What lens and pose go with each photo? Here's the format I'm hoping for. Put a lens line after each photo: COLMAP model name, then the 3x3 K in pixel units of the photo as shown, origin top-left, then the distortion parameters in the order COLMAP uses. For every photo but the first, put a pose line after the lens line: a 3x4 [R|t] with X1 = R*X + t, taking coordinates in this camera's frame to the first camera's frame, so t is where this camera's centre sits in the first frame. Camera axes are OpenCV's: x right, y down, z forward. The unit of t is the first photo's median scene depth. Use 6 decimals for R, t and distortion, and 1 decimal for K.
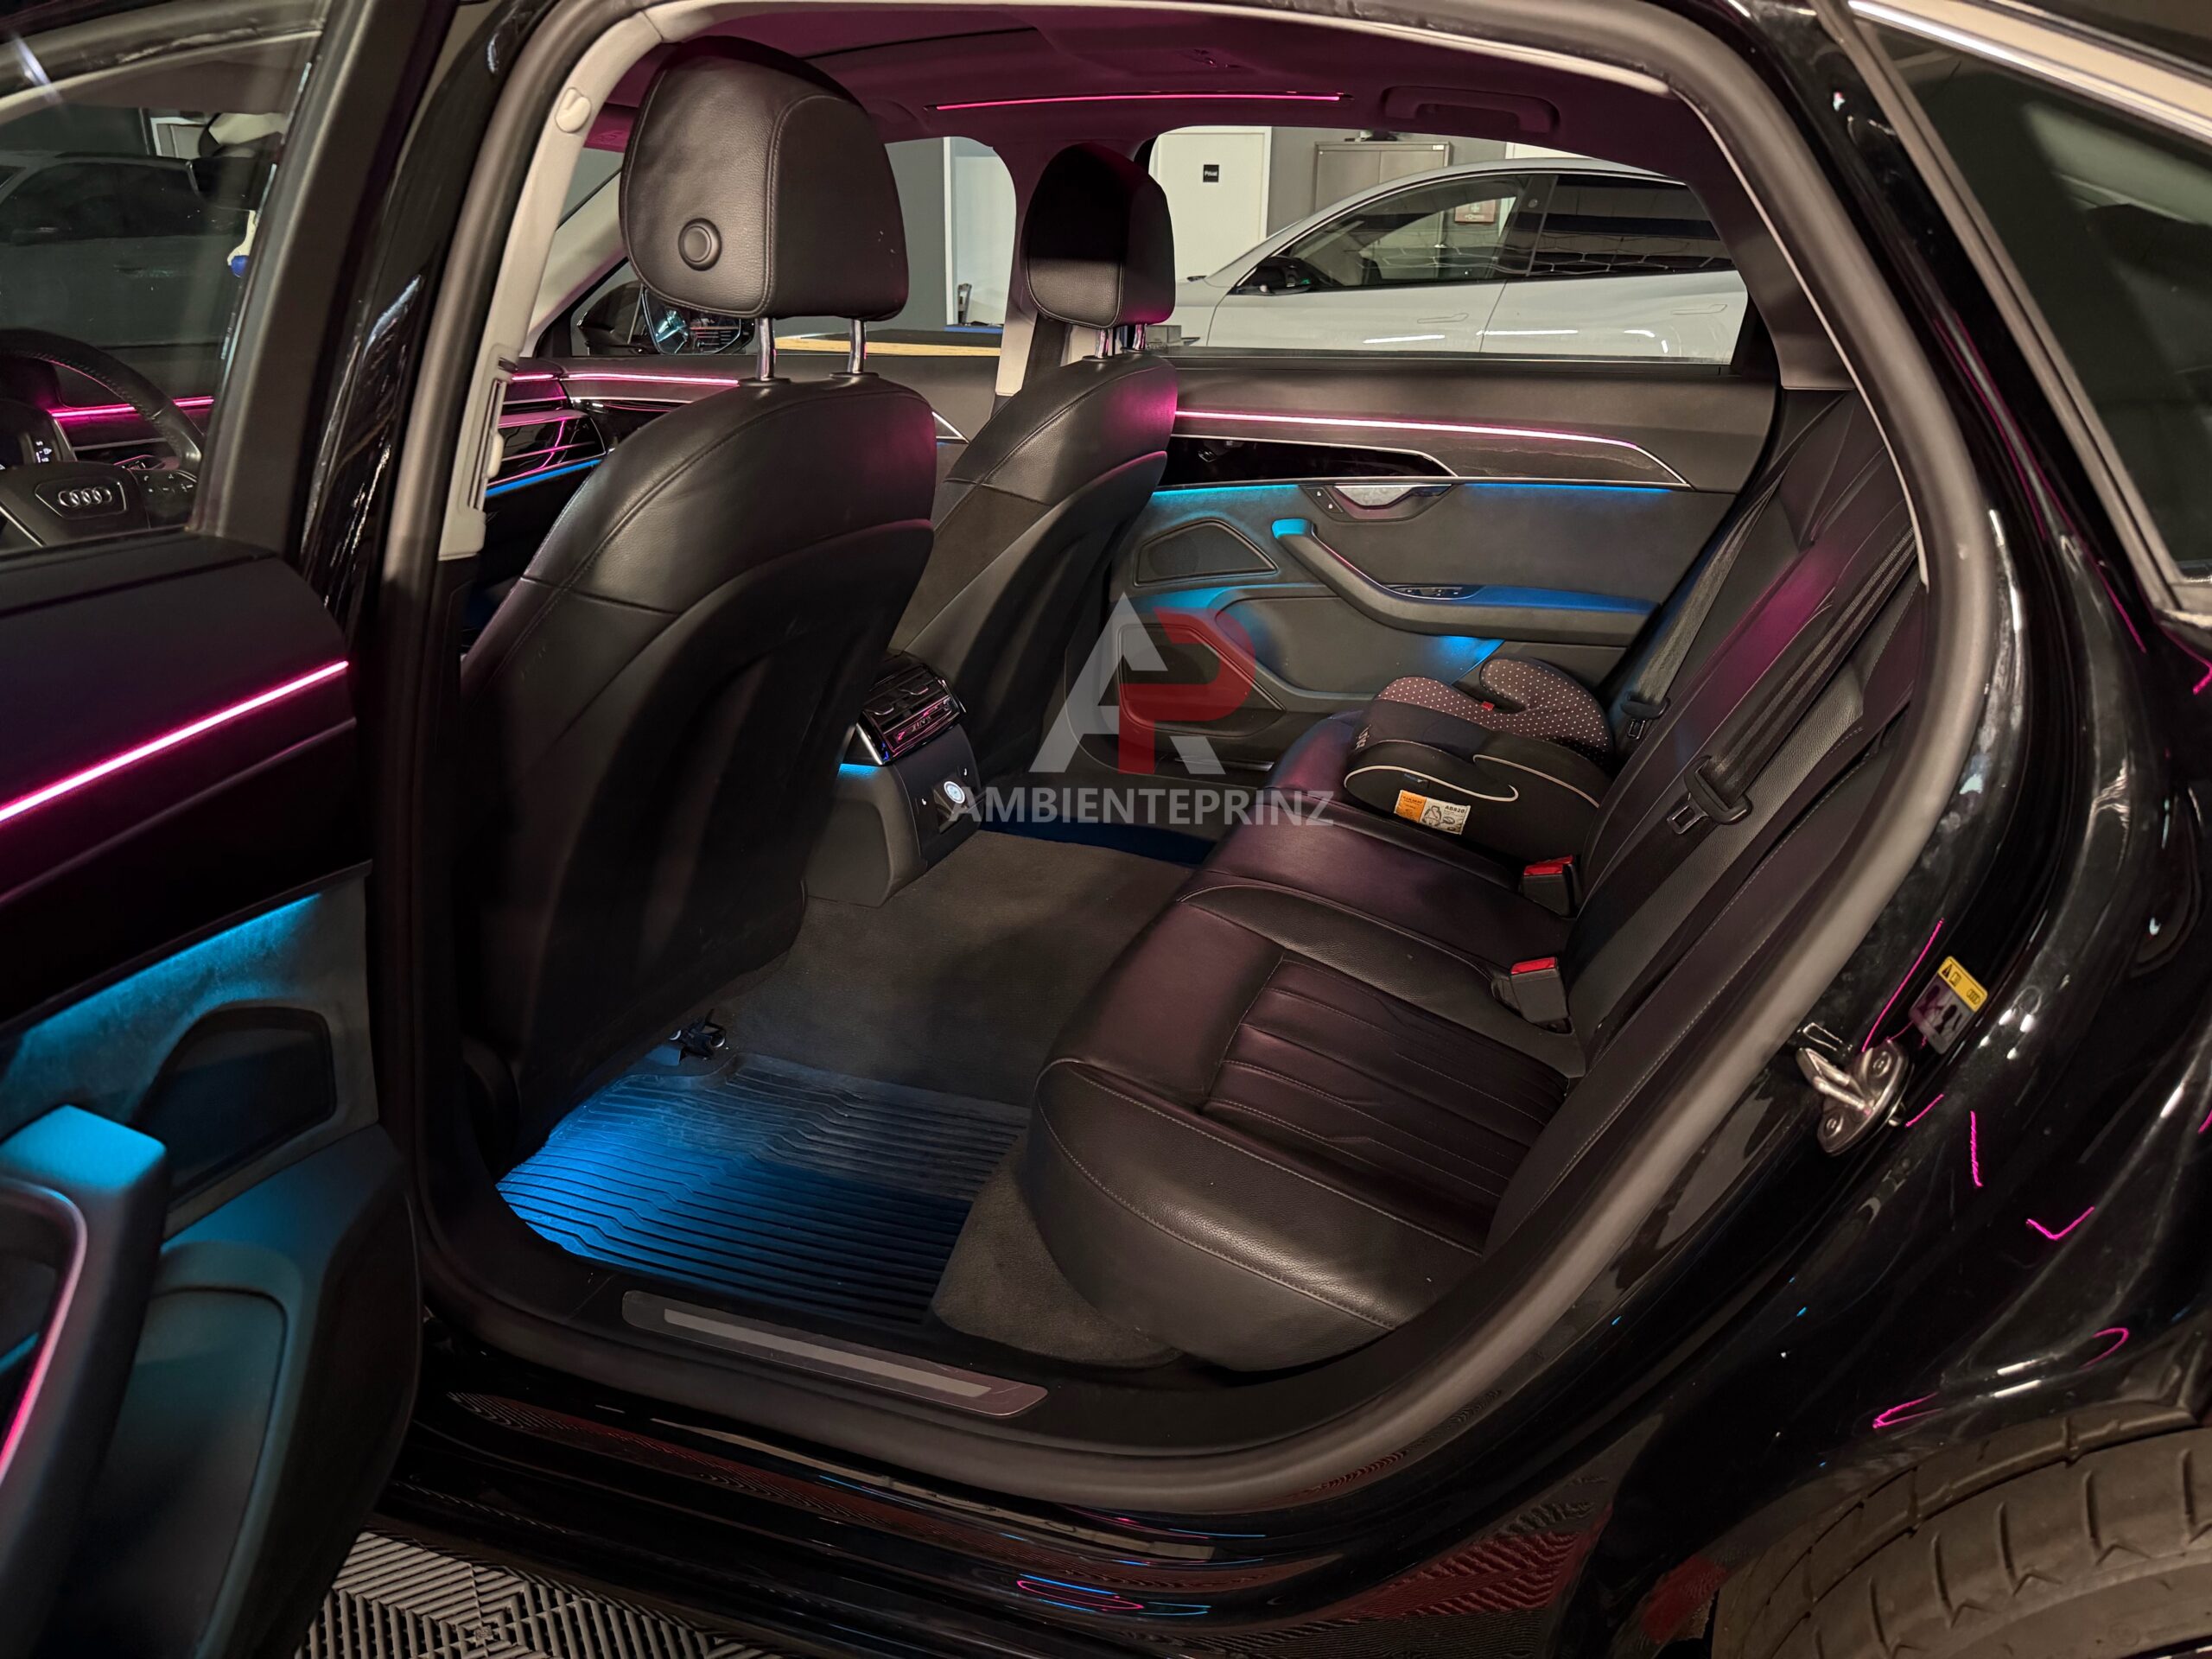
lens RADIAL K [[1554.9, 0, 1106.0], [0, 1554.9, 829.5], [0, 0, 1]] dist [0.011558, -0.020680]
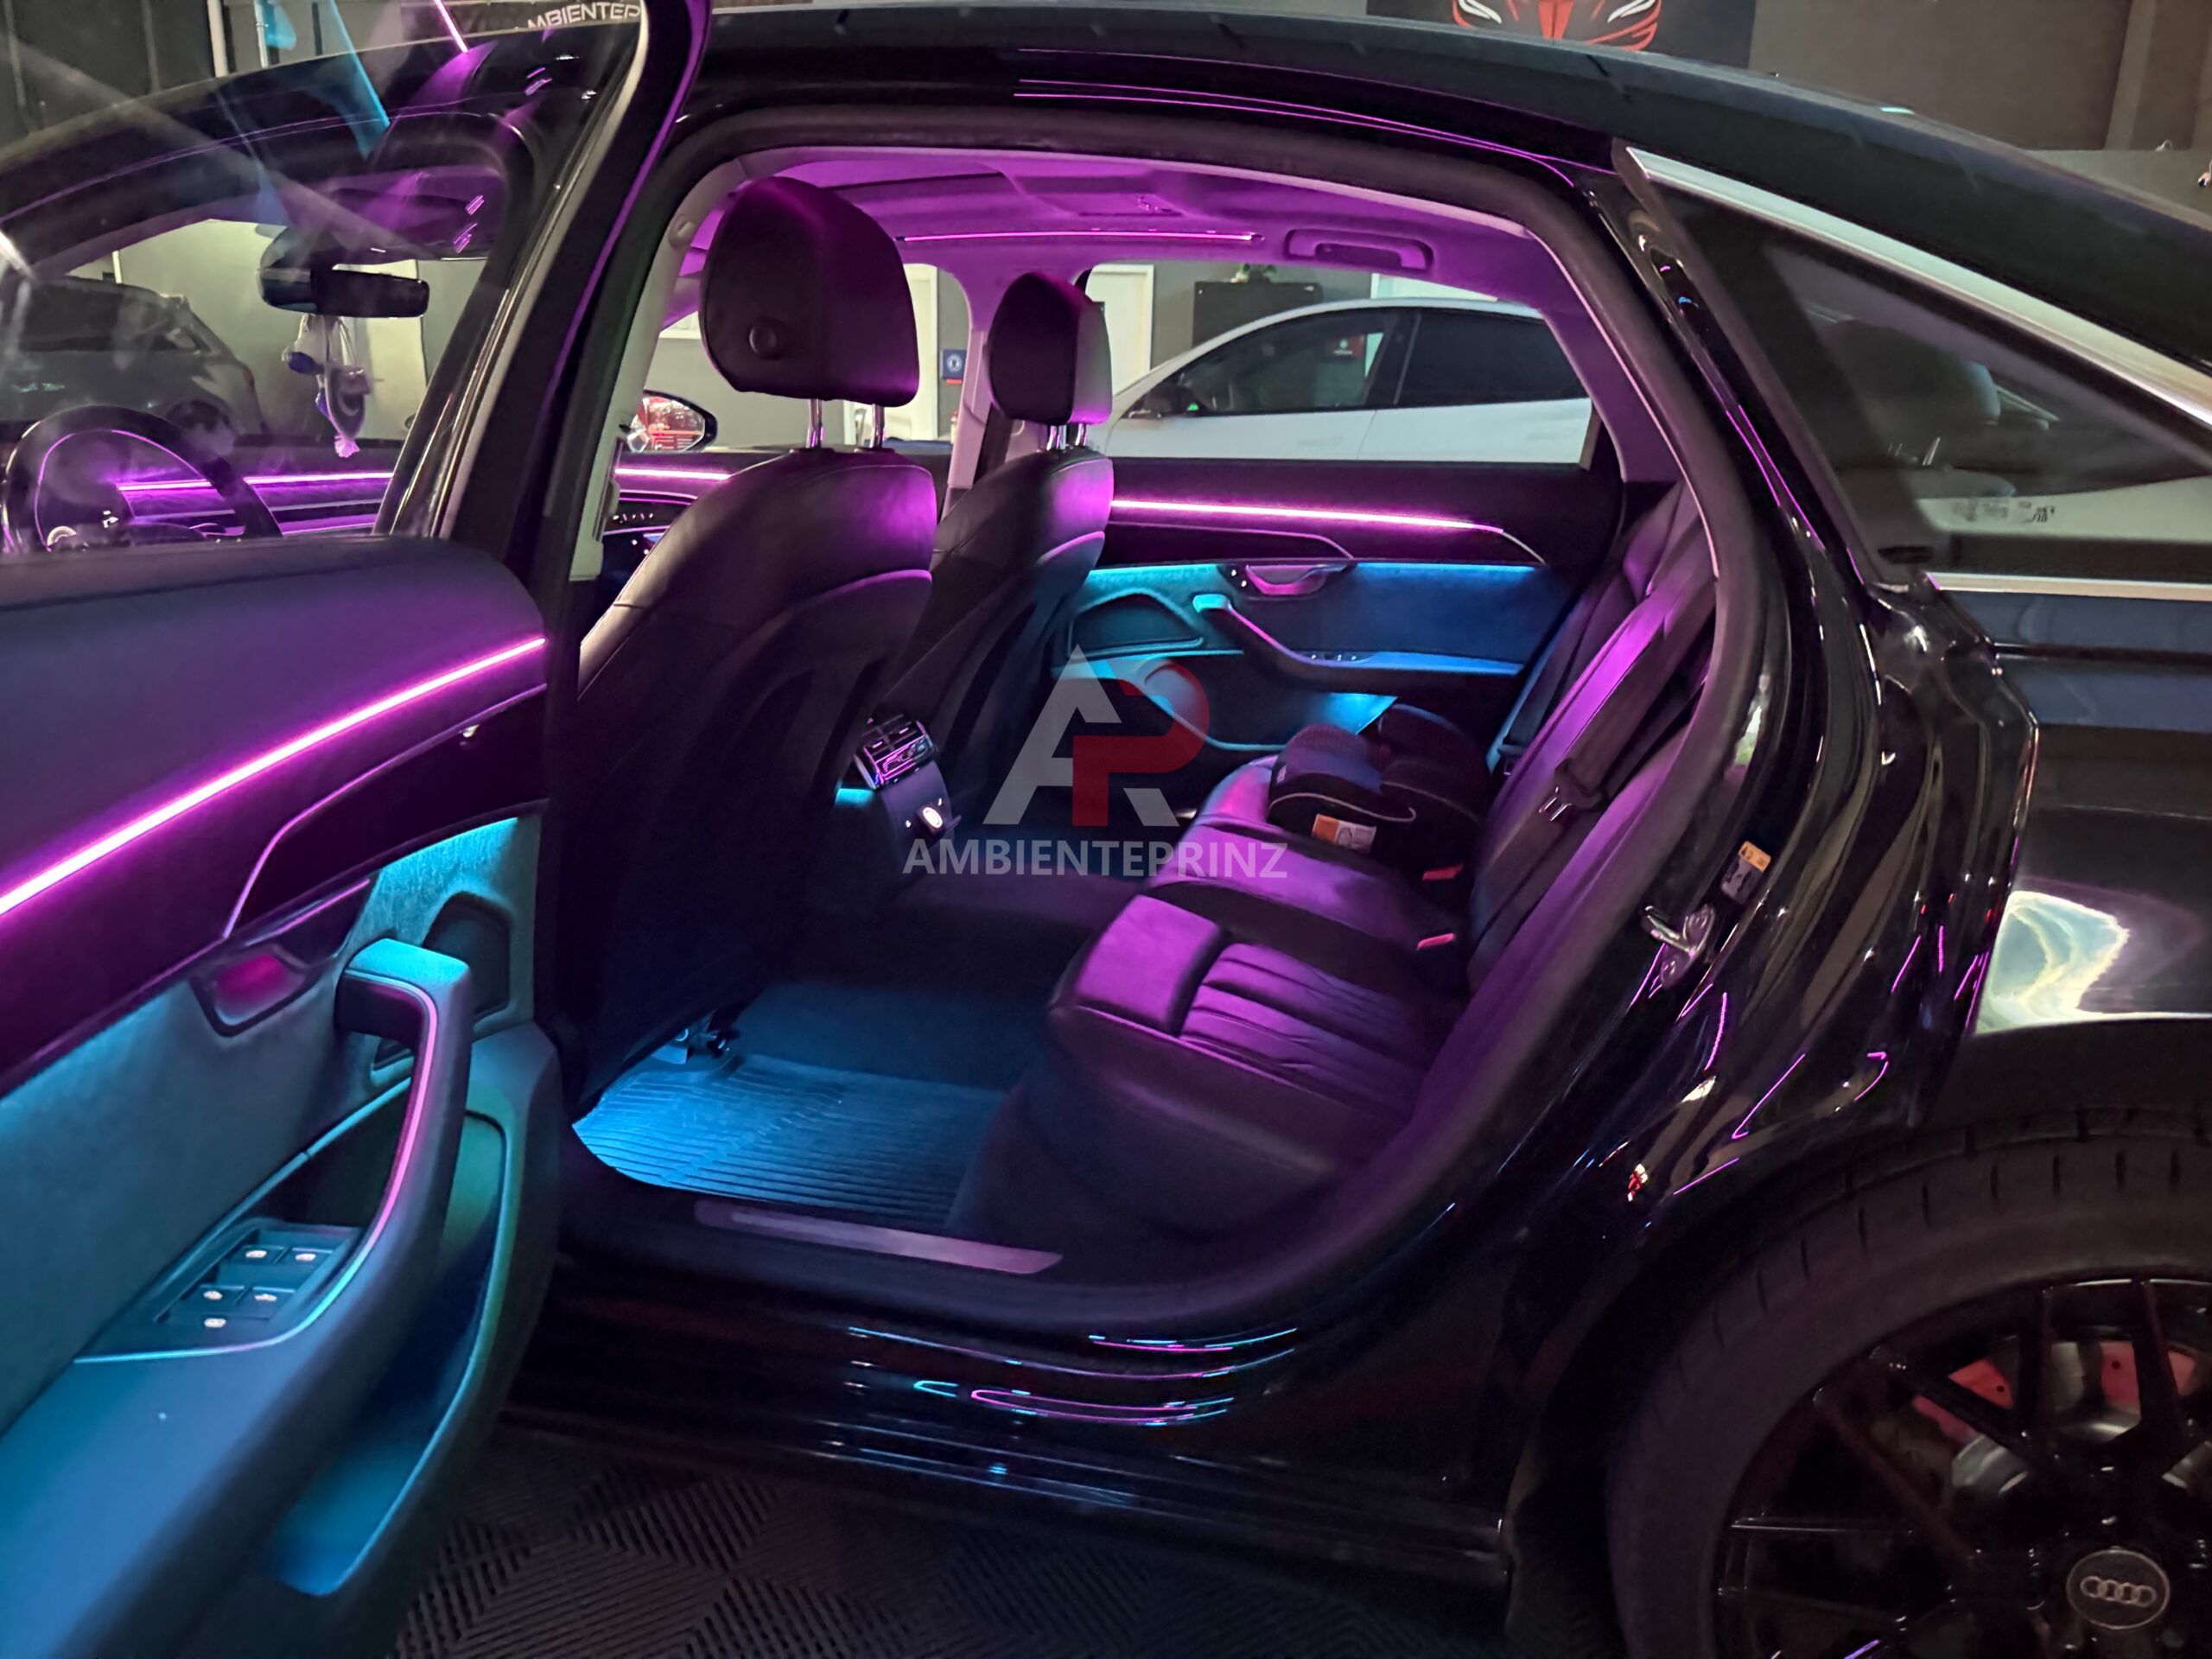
lens RADIAL K [[1554.9, 0, 1106.0], [0, 1554.9, 829.5], [0, 0, 1]] dist [0.011558, -0.020680]
pose [[0.997047, -0.008670, 0.076302, -0.061265], [0.014509, 0.996978, -0.076315, 0.078536], [-0.075410, 0.077197, 0.994160, -0.155783]]
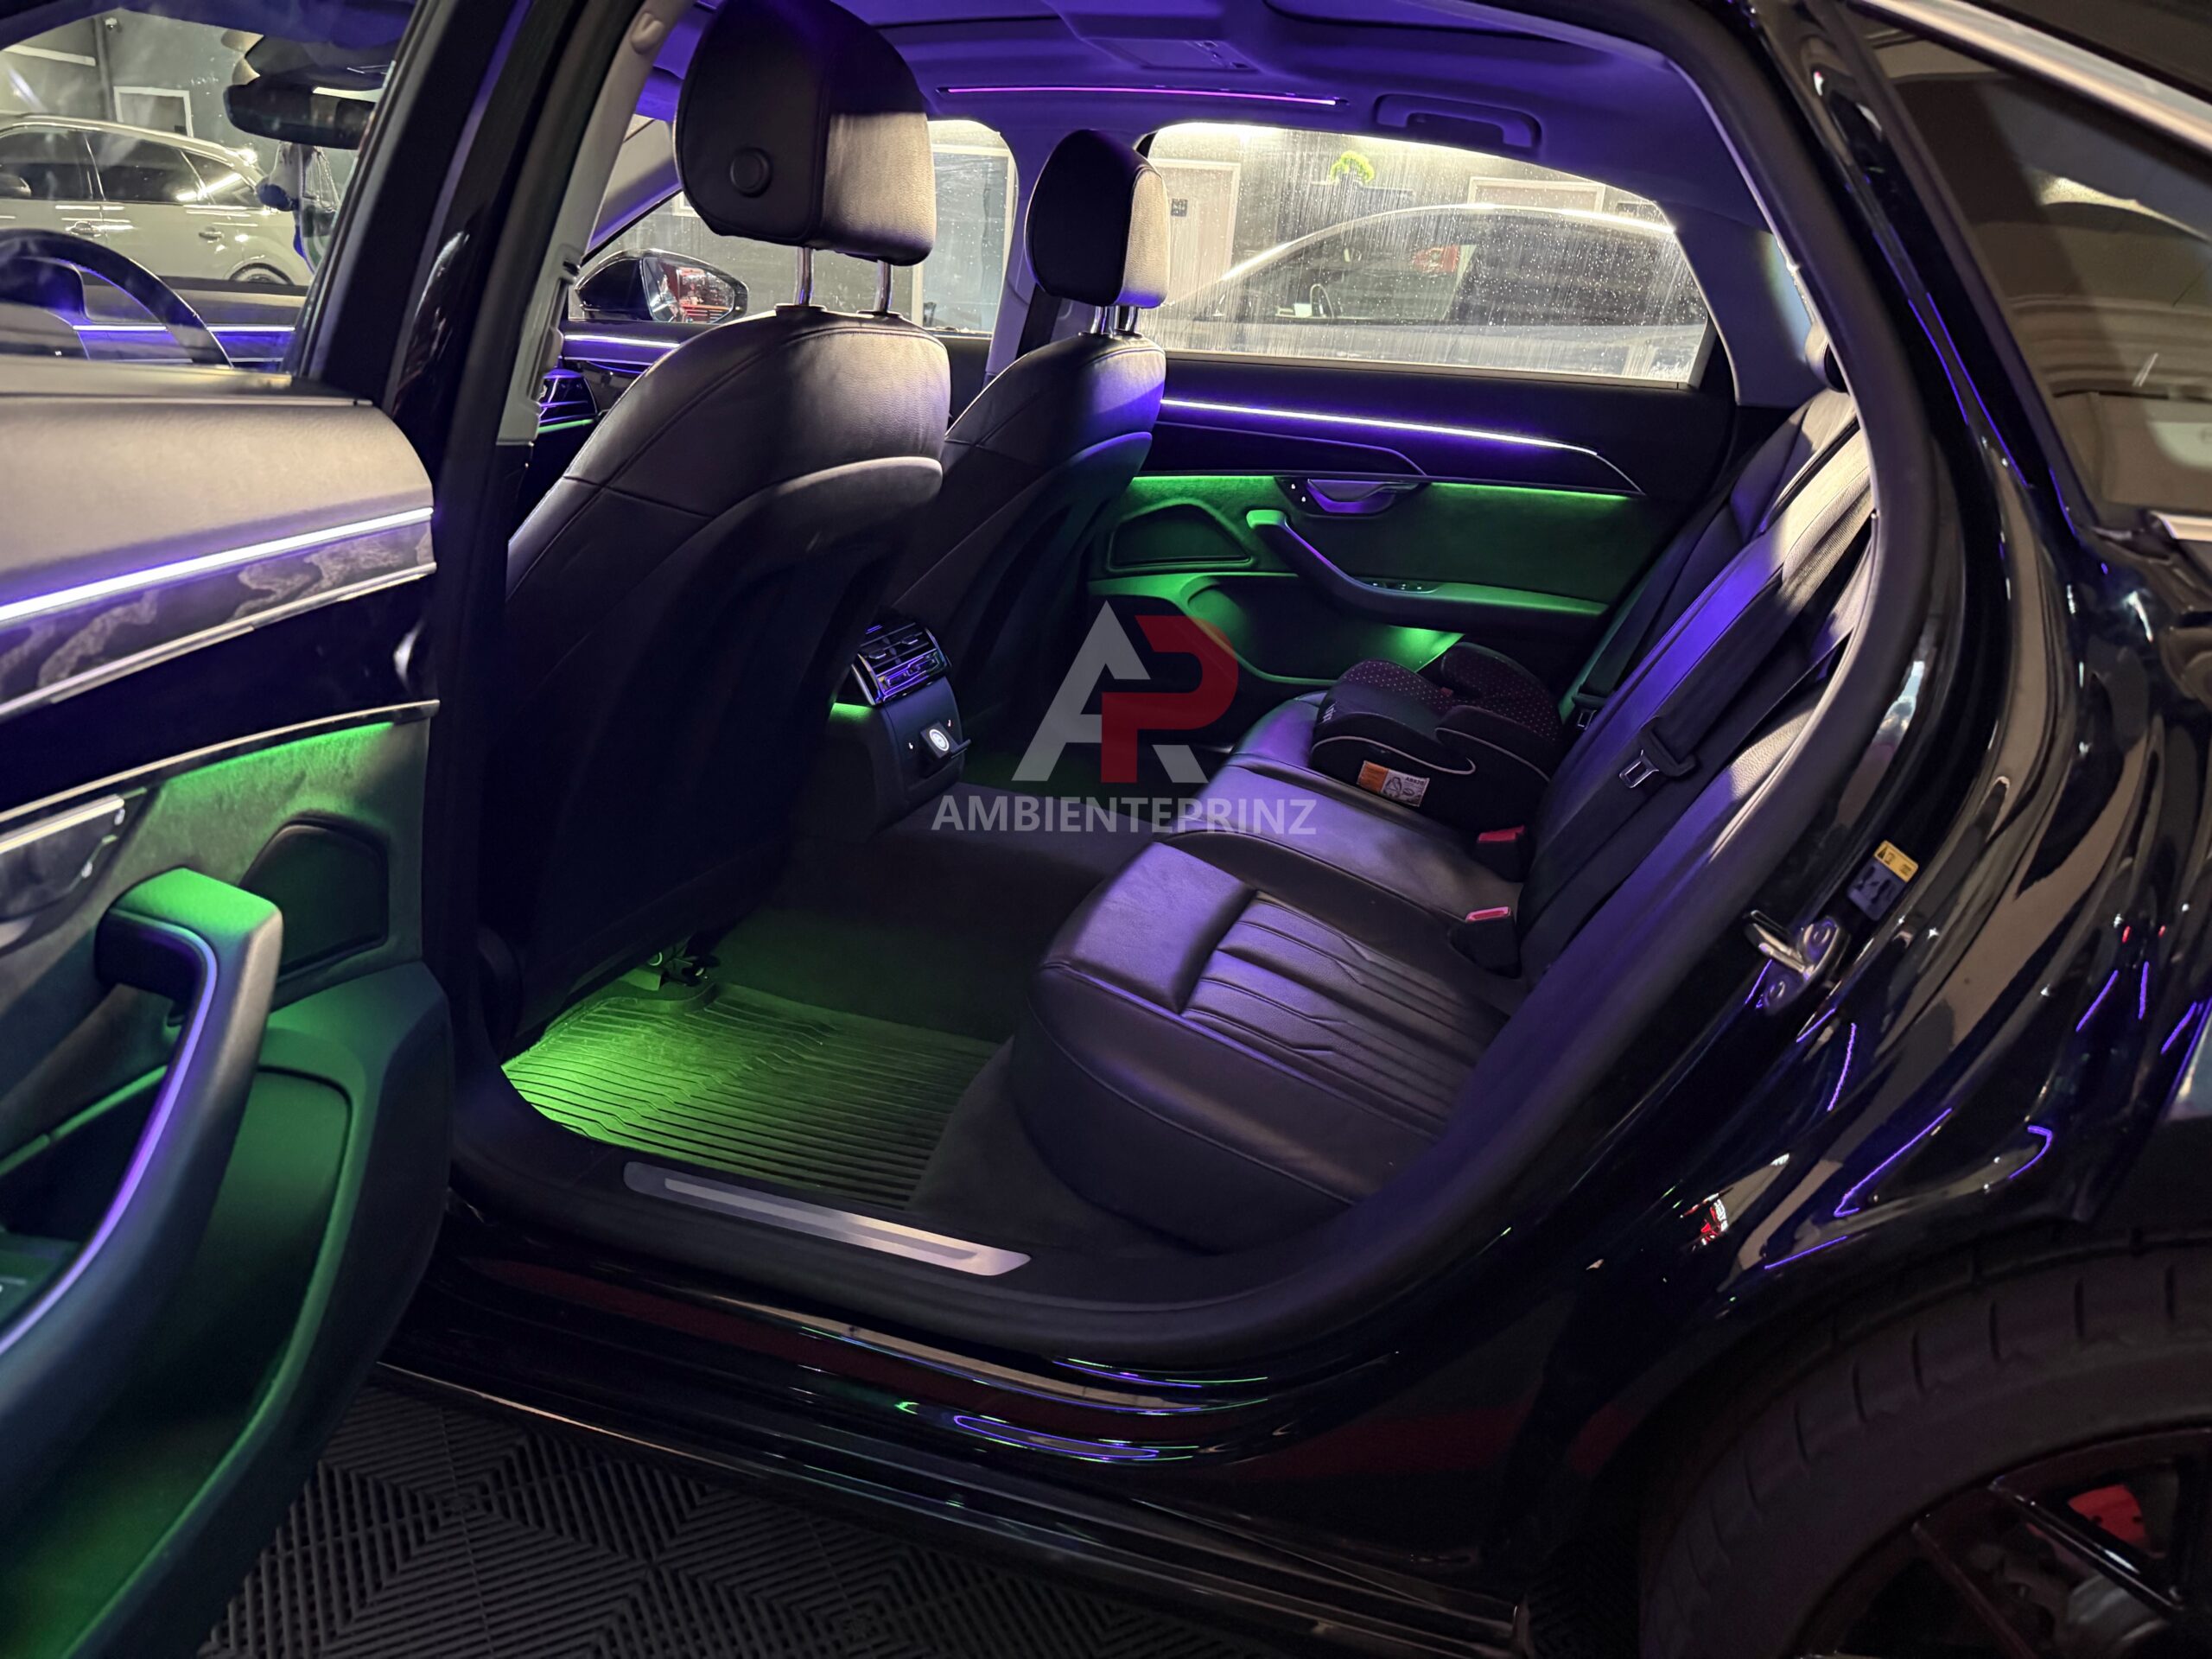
lens RADIAL K [[1552.1, 0, 1103.9], [0, 1552.1, 837.1], [0, 0, 1]] dist [0.025439, -0.035523]
pose [[0.997968, 0.047613, 0.042339, -0.030867], [-0.046876, 0.998734, -0.018235, 0.058761], [-0.043154, 0.016213, 0.998937, -0.044327]]
